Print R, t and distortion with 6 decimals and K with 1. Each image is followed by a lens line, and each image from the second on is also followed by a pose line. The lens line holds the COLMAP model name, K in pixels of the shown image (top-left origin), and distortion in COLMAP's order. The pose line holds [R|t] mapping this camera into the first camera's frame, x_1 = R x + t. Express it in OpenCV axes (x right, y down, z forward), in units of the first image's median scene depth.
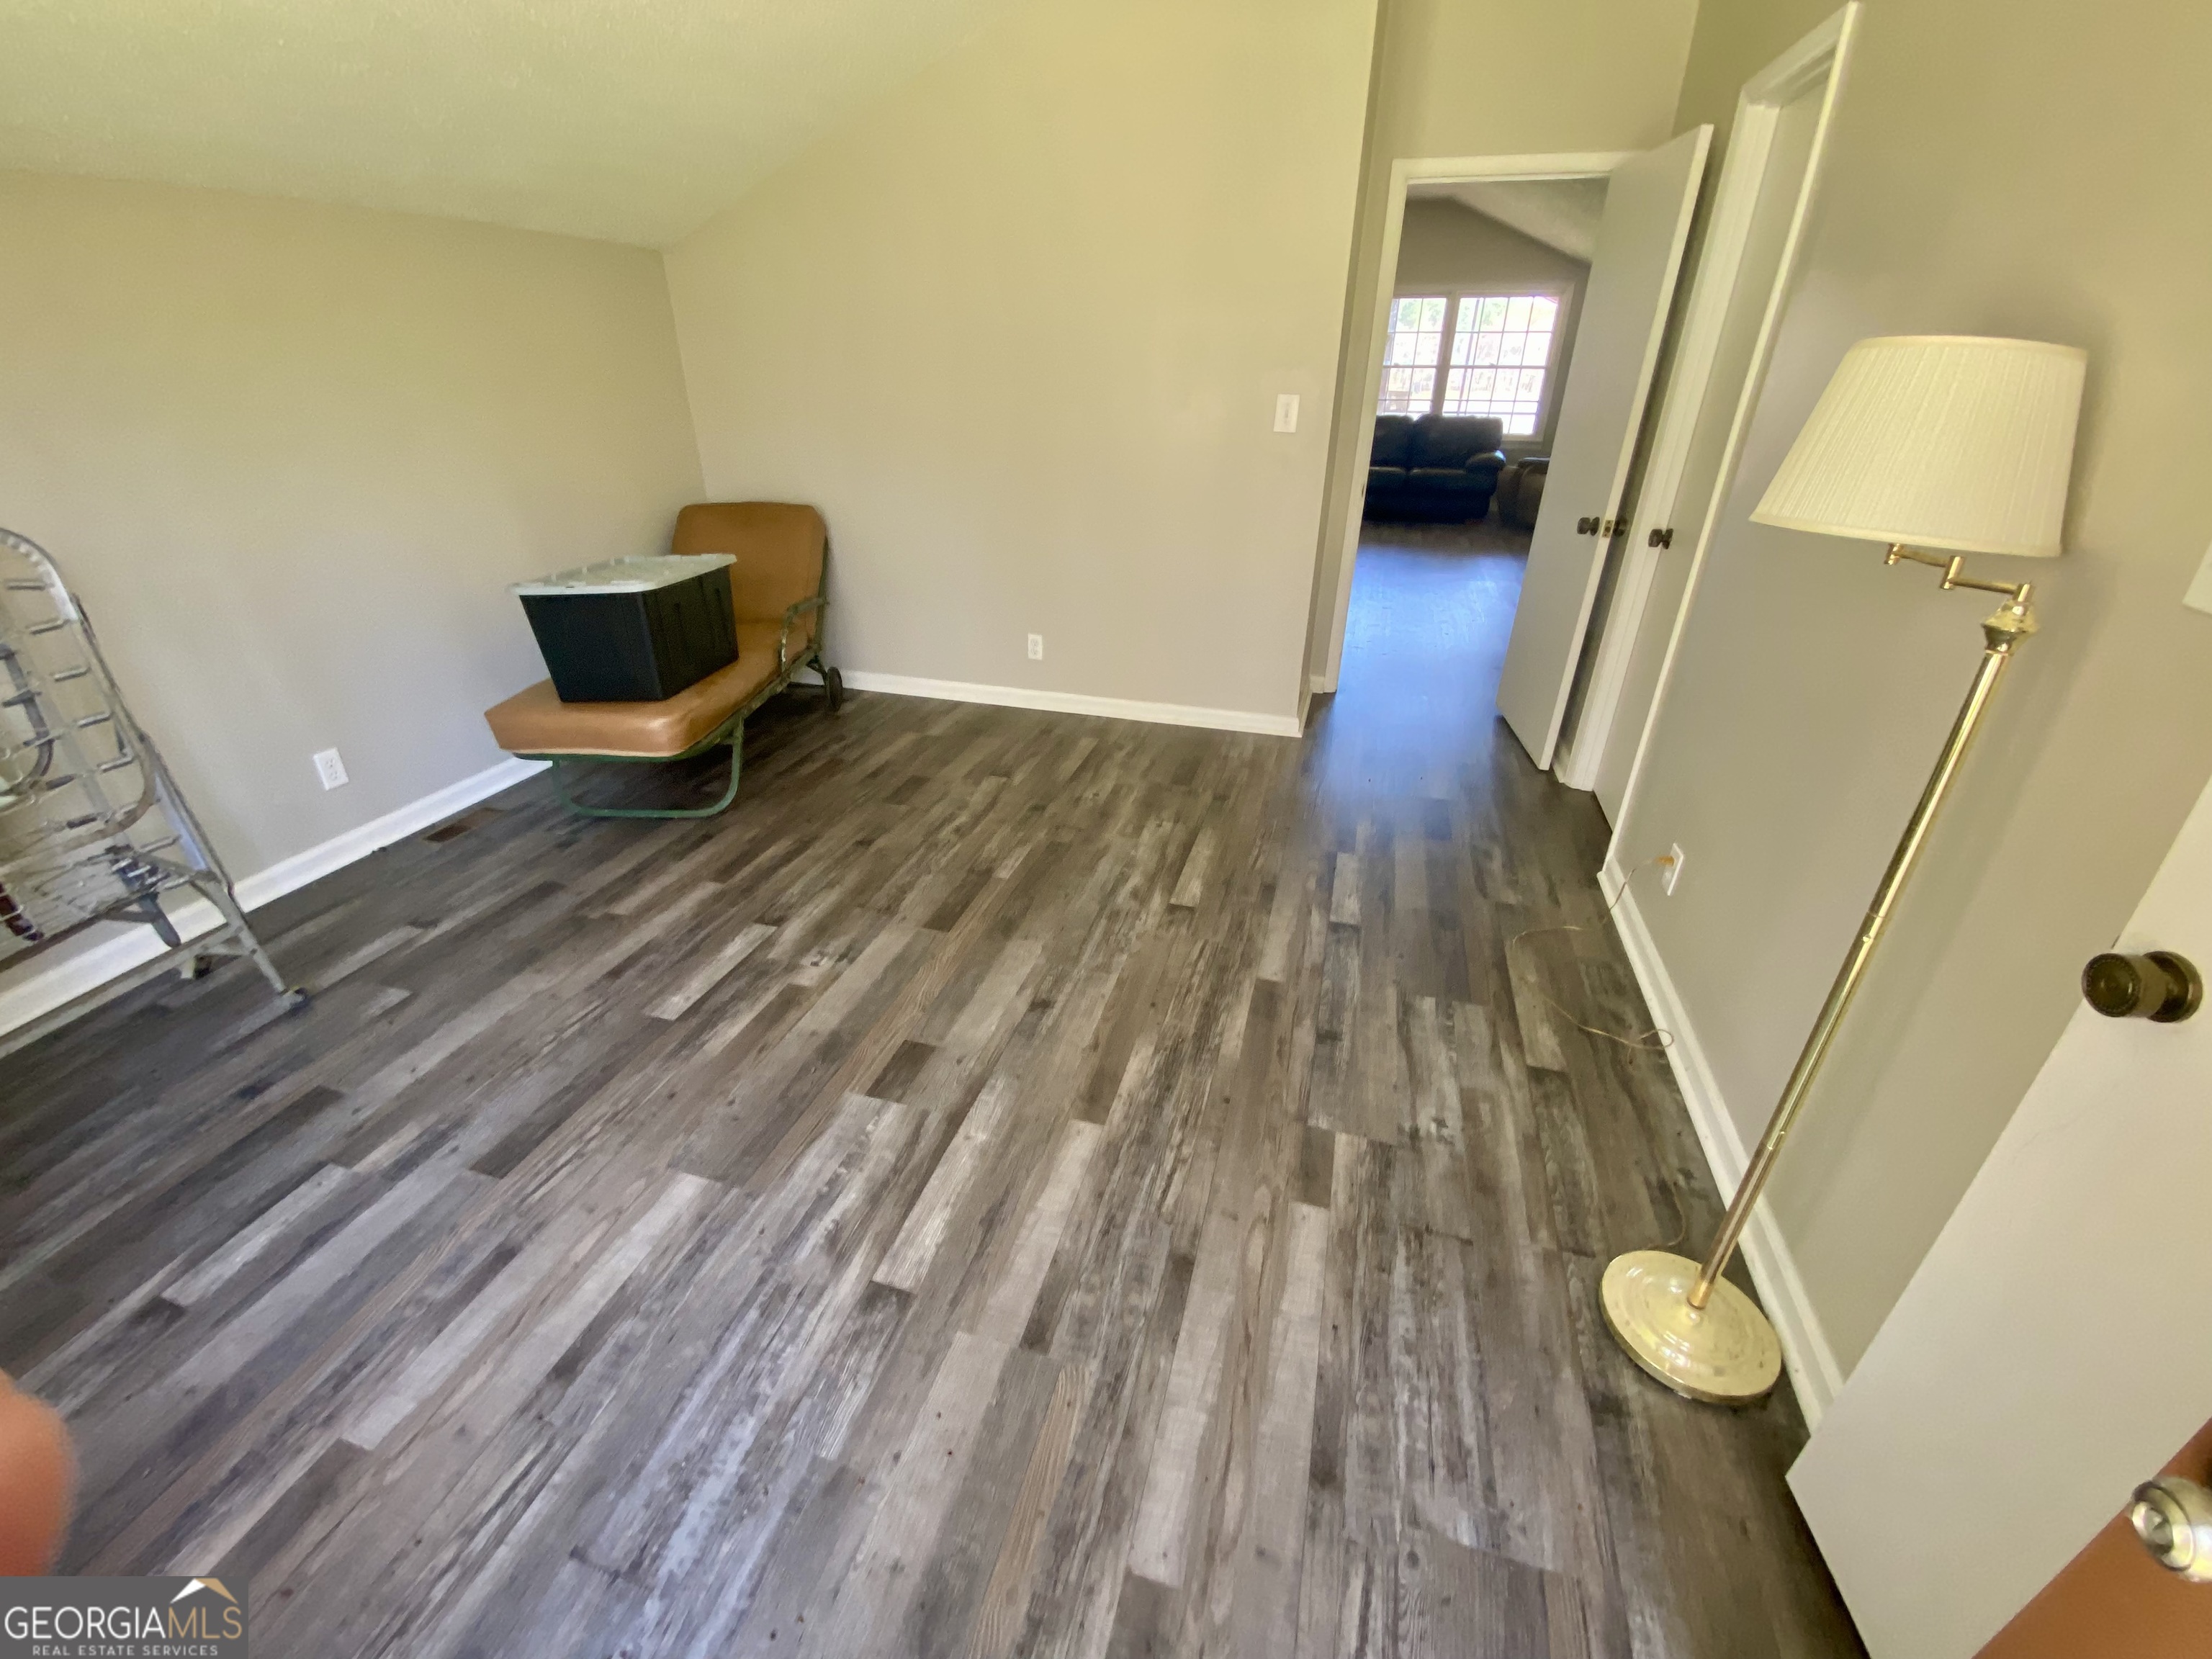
lens RADIAL K [[932.7, 0, 1094.9], [0, 932.7, 842.9], [0, 0, 1]] dist [0.045124, -0.039046]
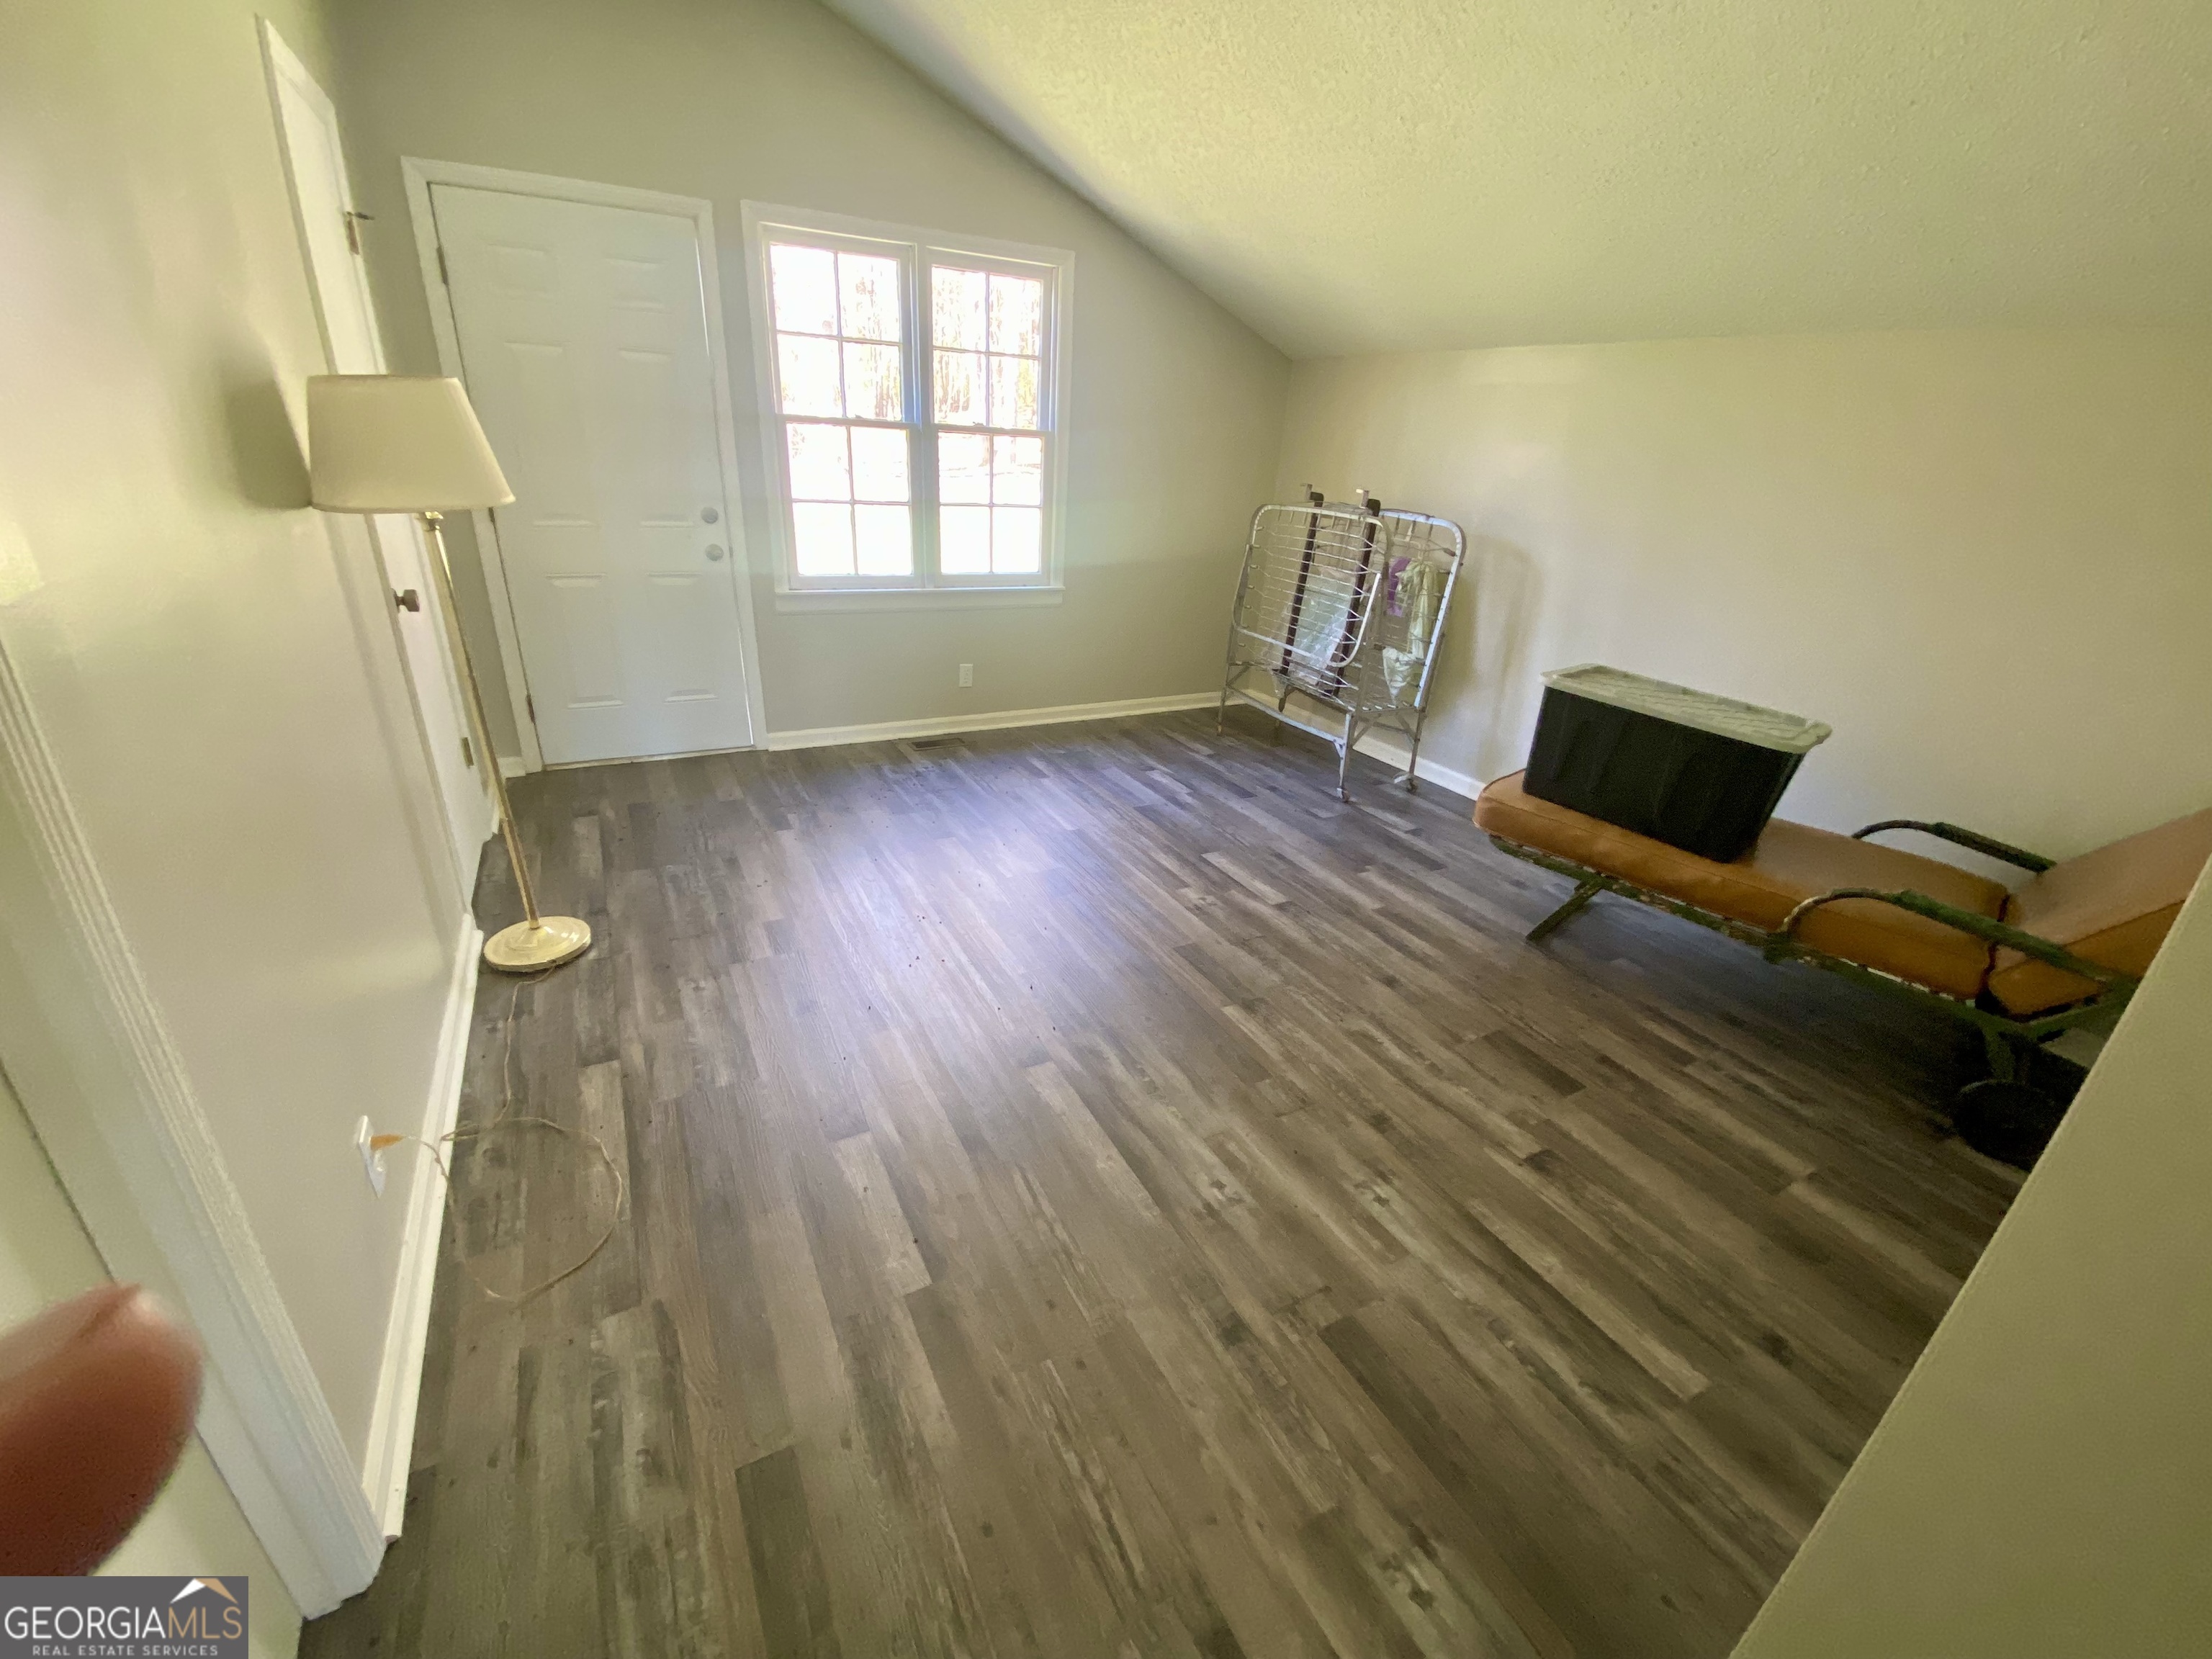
lens RADIAL K [[932.7, 0, 1094.9], [0, 932.7, 842.9], [0, 0, 1]] dist [0.045124, -0.039046]
pose [[-0.727939, 0.231109, -0.645518, 0.570409], [-0.361023, 0.671198, 0.647423, -0.646048], [0.582895, 0.704331, -0.405155, 1.283551]]
